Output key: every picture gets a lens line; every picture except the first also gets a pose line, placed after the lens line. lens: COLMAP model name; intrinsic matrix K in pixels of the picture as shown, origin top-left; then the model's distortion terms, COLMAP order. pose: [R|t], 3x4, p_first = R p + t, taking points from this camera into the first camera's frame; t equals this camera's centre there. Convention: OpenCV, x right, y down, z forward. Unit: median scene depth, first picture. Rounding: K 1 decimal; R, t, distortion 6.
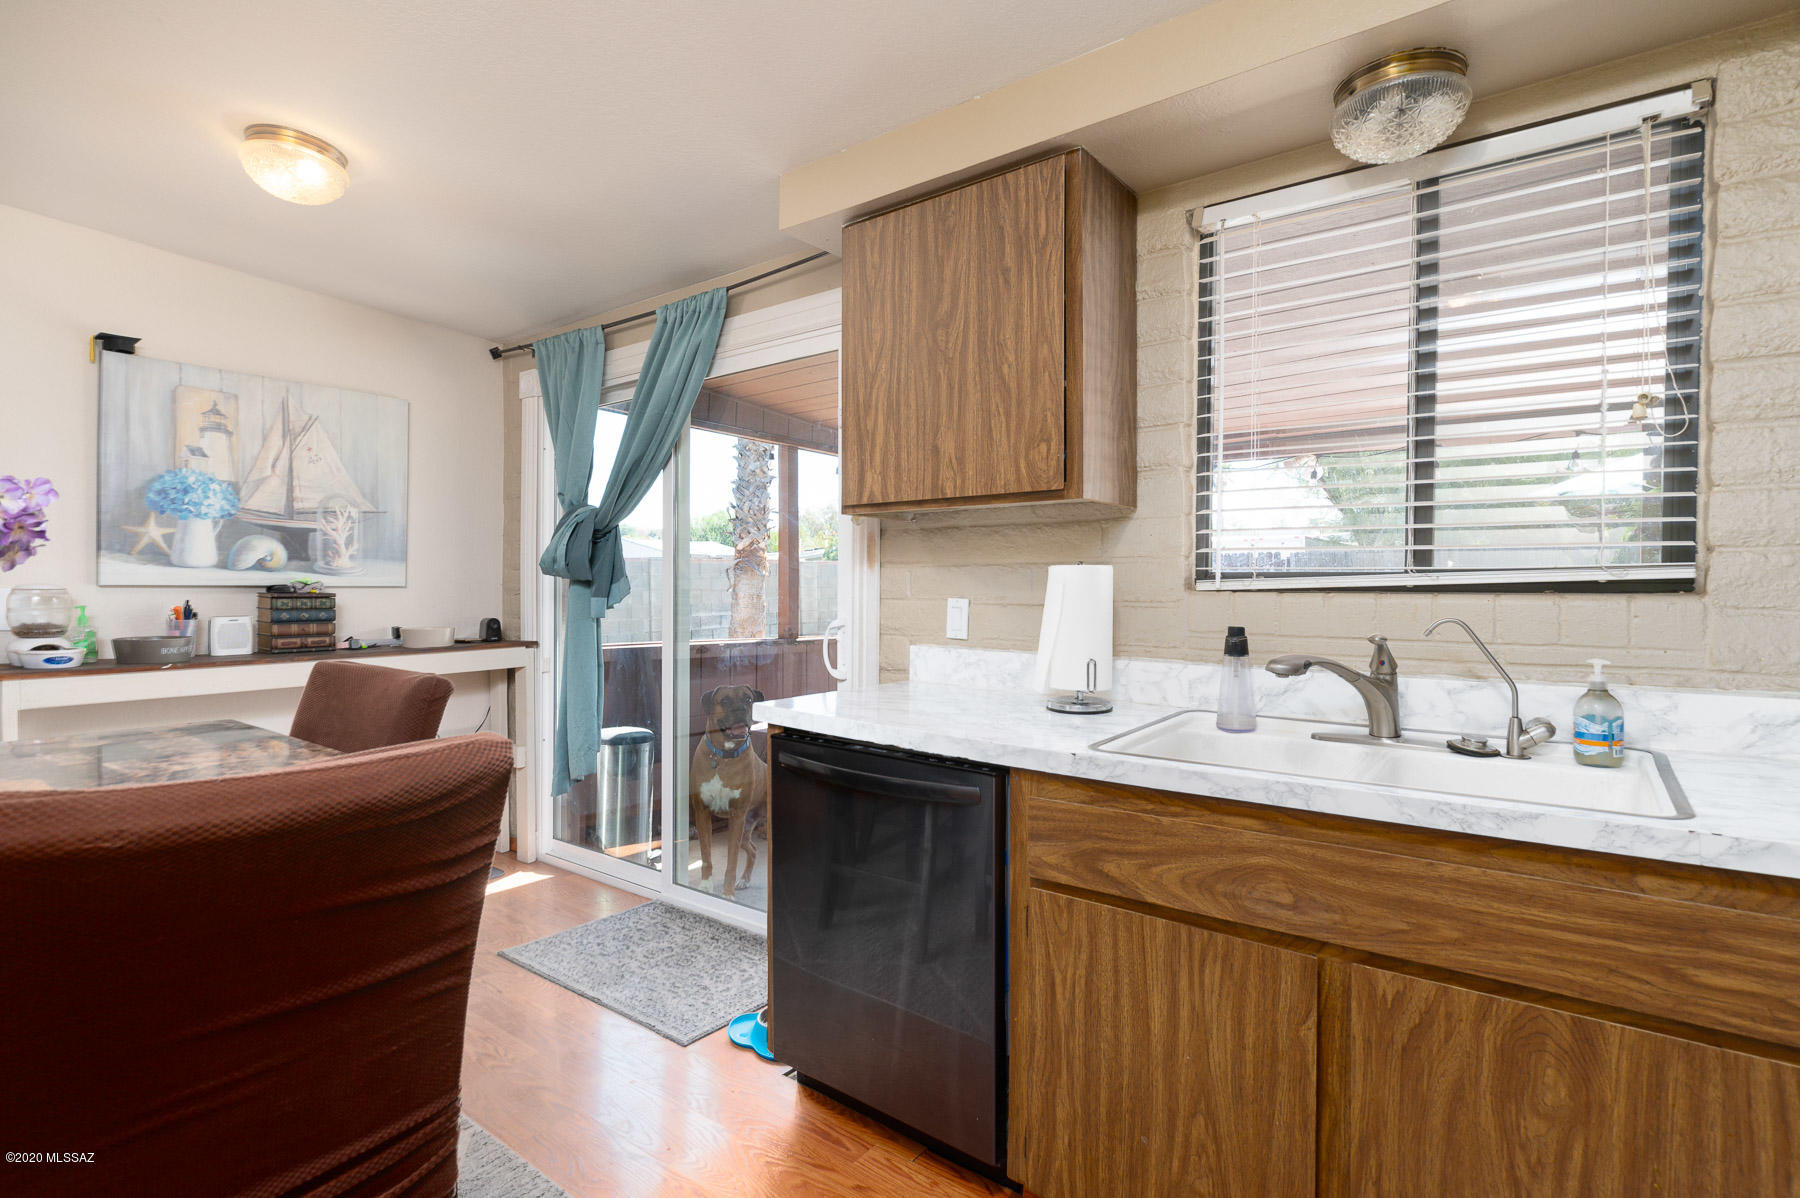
lens RADIAL K [[869.9, 0, 897.6], [0, 869.9, 591.8], [0, 0, 1]] dist [-0.001658, 0.000869]
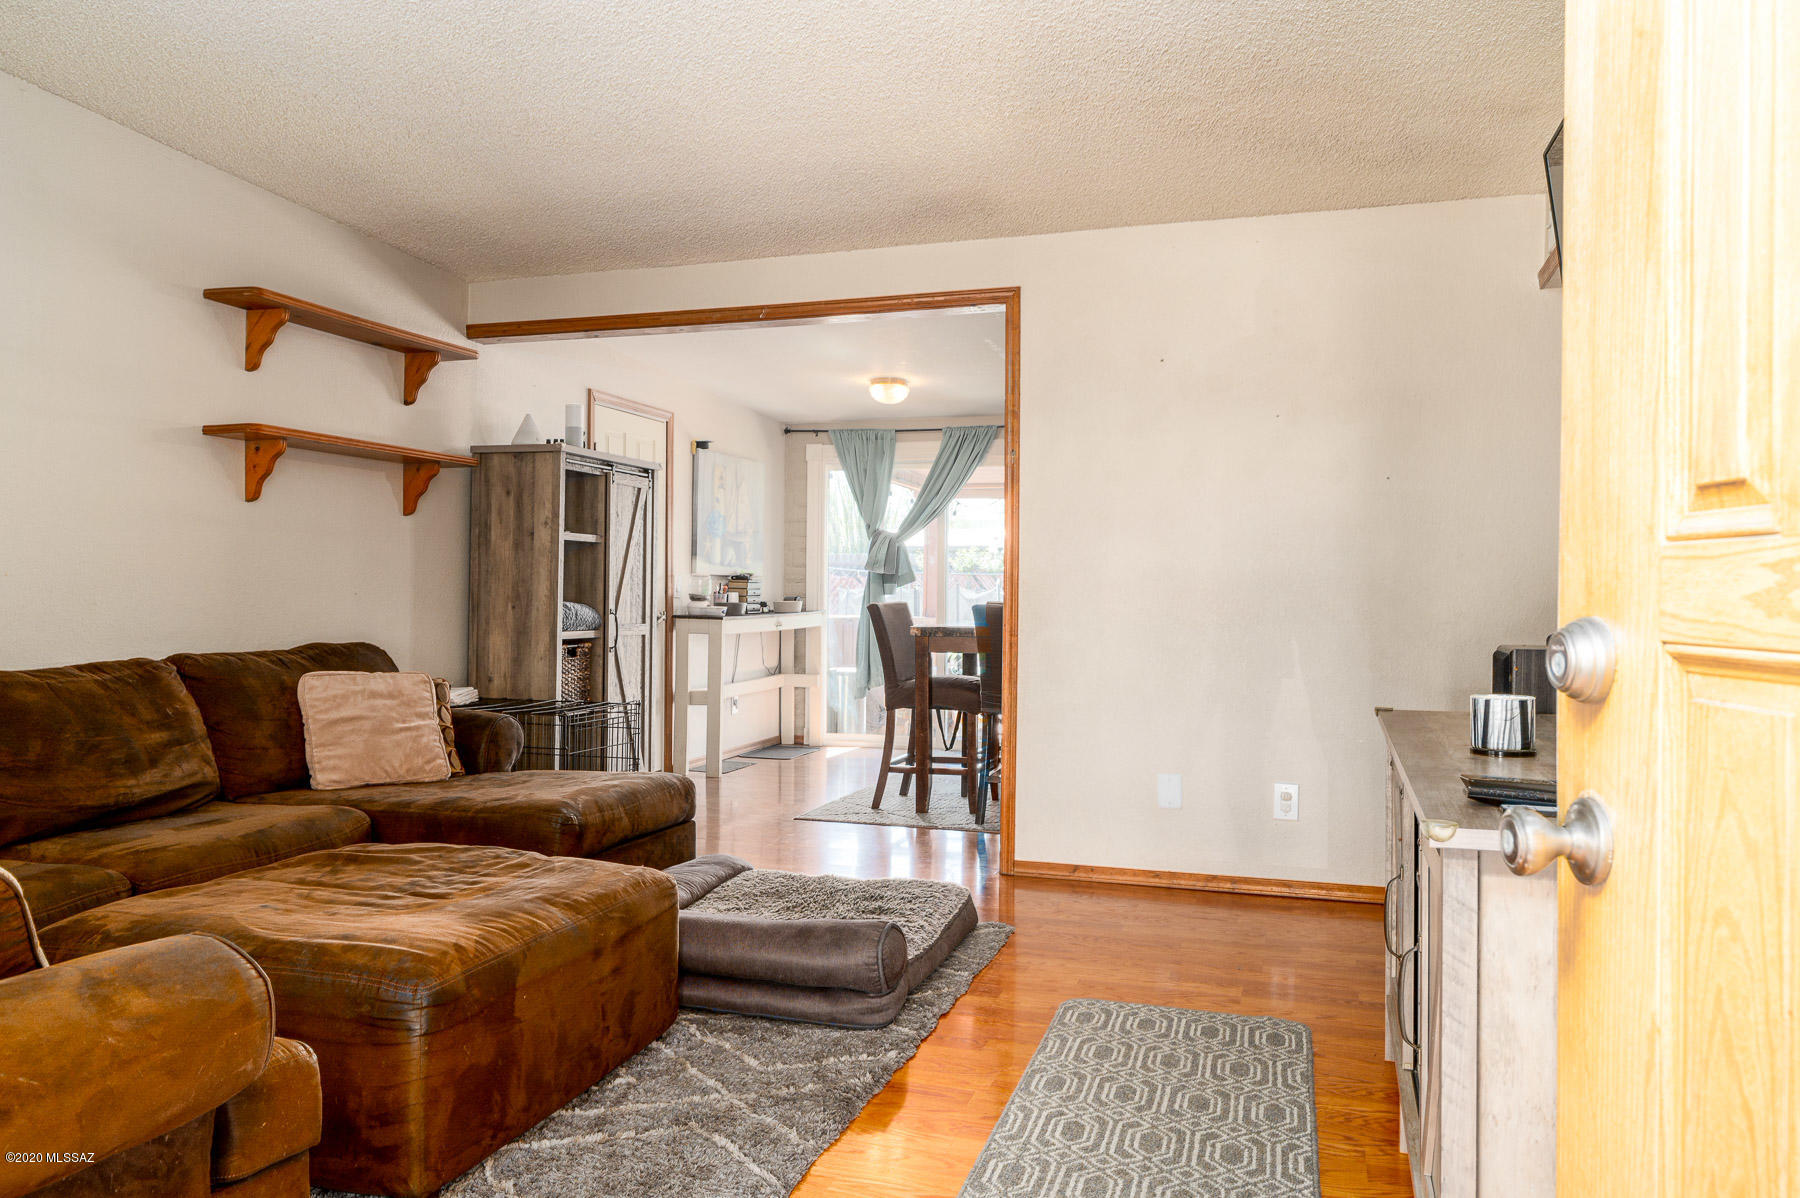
lens RADIAL K [[1267.1, 0, 896.9], [0, 1267.1, 591.2], [0, 0, 1]] dist [-0.002748, 0.002994]
pose [[0.946268, 0.007789, 0.323289, -1.764472], [-0.004650, 0.999934, -0.010479, 0.069795], [-0.323349, 0.008413, 0.946242, -2.145950]]
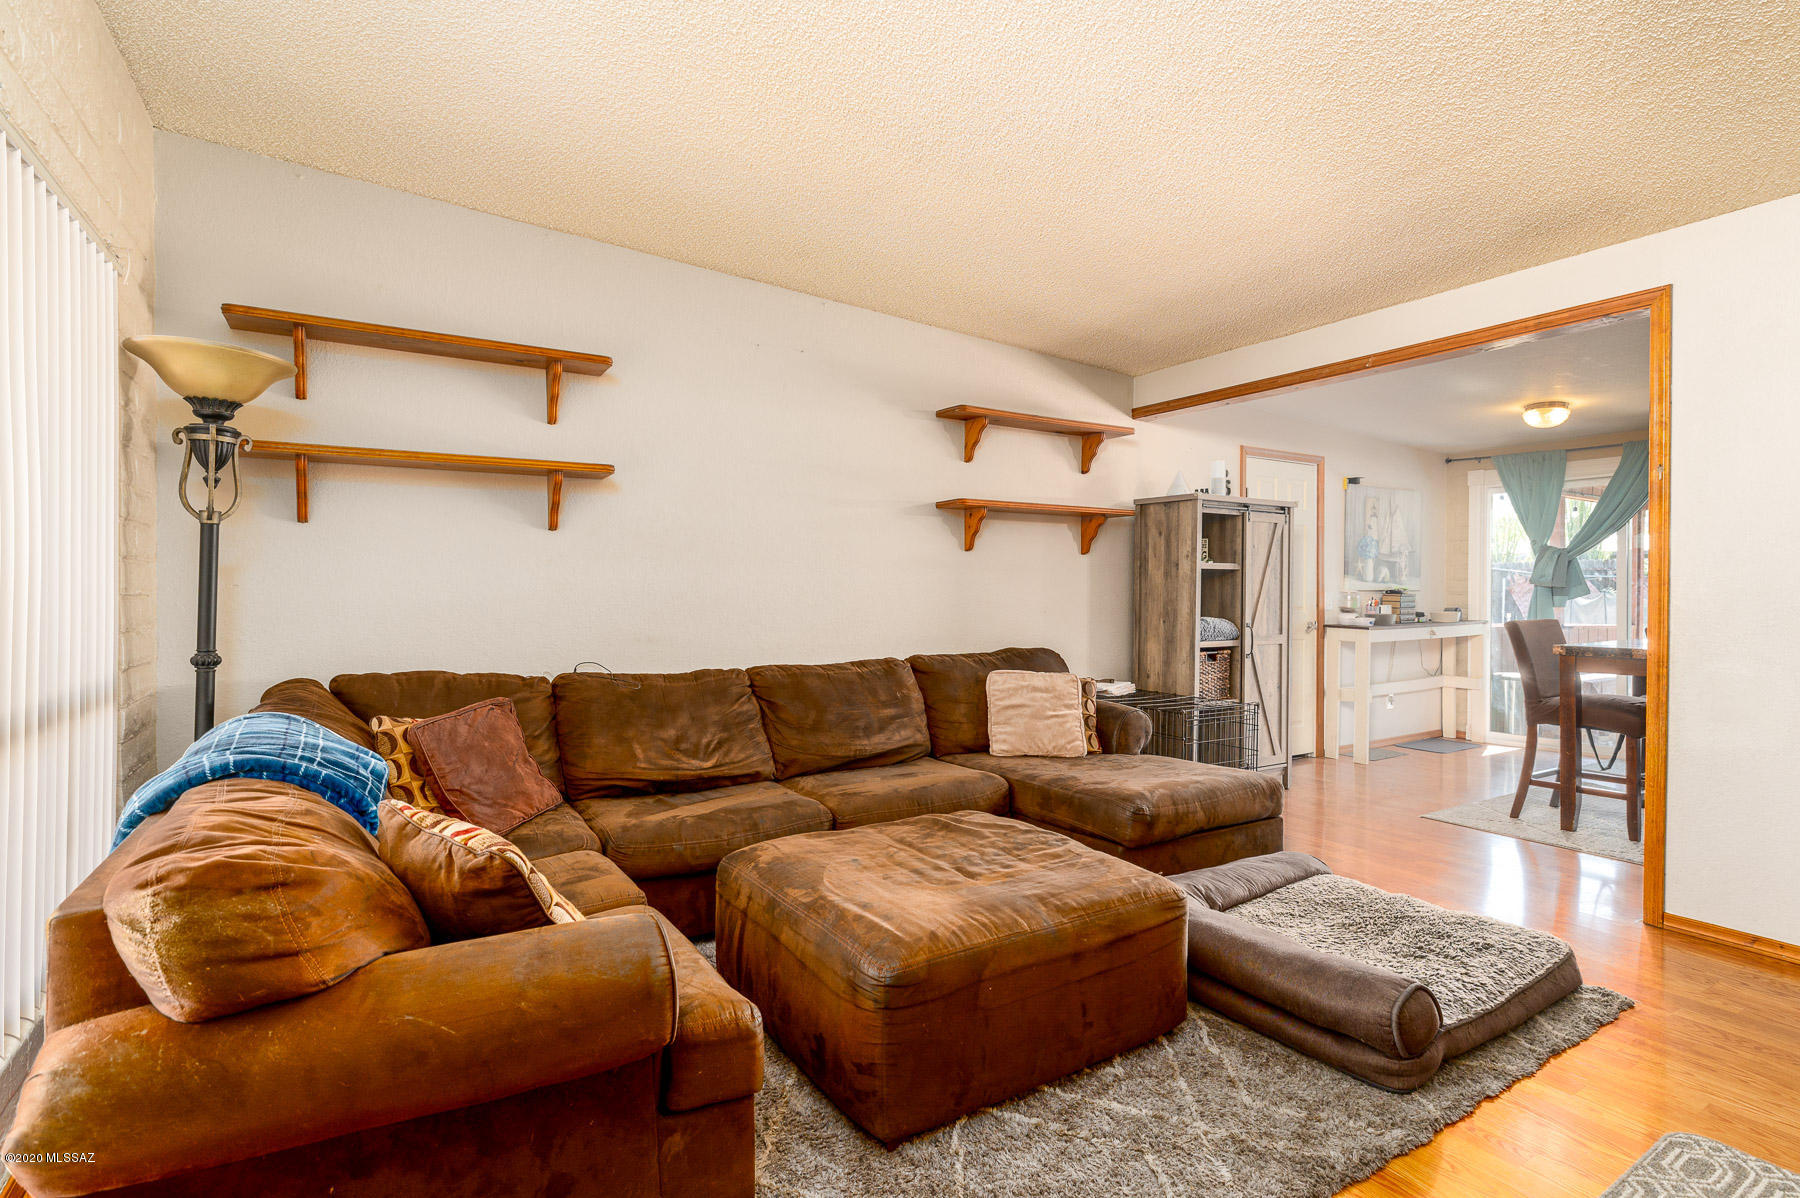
lens RADIAL K [[869.9, 0, 903.0], [0, 869.9, 595.9], [0, 0, 1]] dist [-0.001658, 0.000869]
pose [[0.931269, 0.005078, -0.364296, -1.483258], [-0.005513, 0.999985, -0.000156, 0.016522], [0.364290, 0.002153, 0.931283, -1.858061]]
